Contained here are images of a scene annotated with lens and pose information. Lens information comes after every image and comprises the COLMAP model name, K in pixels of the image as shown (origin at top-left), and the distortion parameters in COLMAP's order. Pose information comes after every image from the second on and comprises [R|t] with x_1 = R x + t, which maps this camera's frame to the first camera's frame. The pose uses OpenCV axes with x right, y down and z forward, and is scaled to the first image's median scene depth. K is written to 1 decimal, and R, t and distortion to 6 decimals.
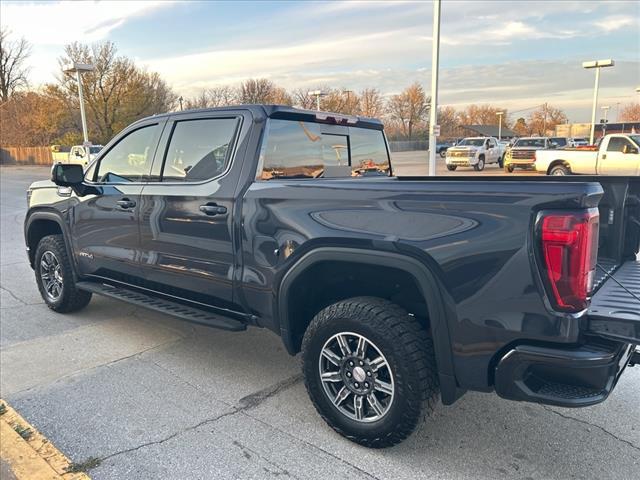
lens RADIAL K [[474.0, 0, 324.8], [0, 474.0, 242.3], [0, 0, 1]] dist [0.022022, -0.029676]
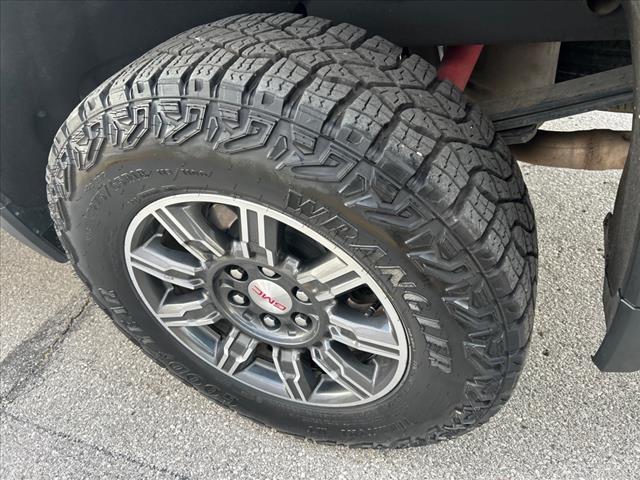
lens RADIAL K [[474.0, 0, 320.4], [0, 474.0, 242.7], [0, 0, 1]] dist [0.022022, -0.029676]
pose [[0.941977, -0.302635, 0.145230, 0.069467], [0.186149, 0.830978, 0.524237, 0.091626], [-0.279335, -0.466785, 0.839097, 0.748429]]
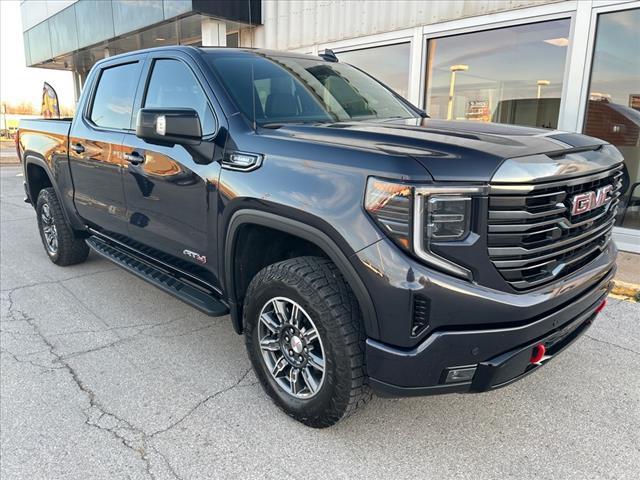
lens RADIAL K [[474.0, 0, 317.1], [0, 474.0, 239.7], [0, 0, 1]] dist [0.022022, -0.029676]
pose [[0.990599, 0.040040, -0.130805, 0.218980], [-0.027309, 0.994840, 0.097712, -0.004567], [0.134042, -0.093221, 0.986581, 0.149834]]
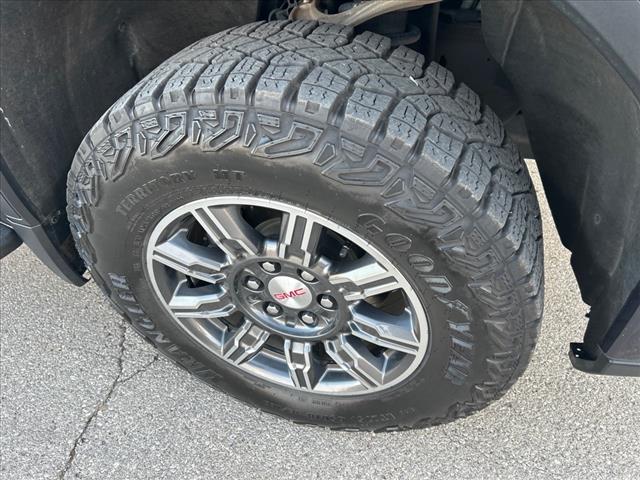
lens RADIAL K [[474.0, 0, 320.9], [0, 474.0, 239.6], [0, 0, 1]] dist [0.022022, -0.029676]
pose [[0.925148, -0.277942, 0.258553, 0.018688], [0.080633, 0.809447, 0.581630, 0.063556], [-0.370944, -0.517246, 0.771270, 0.764897]]
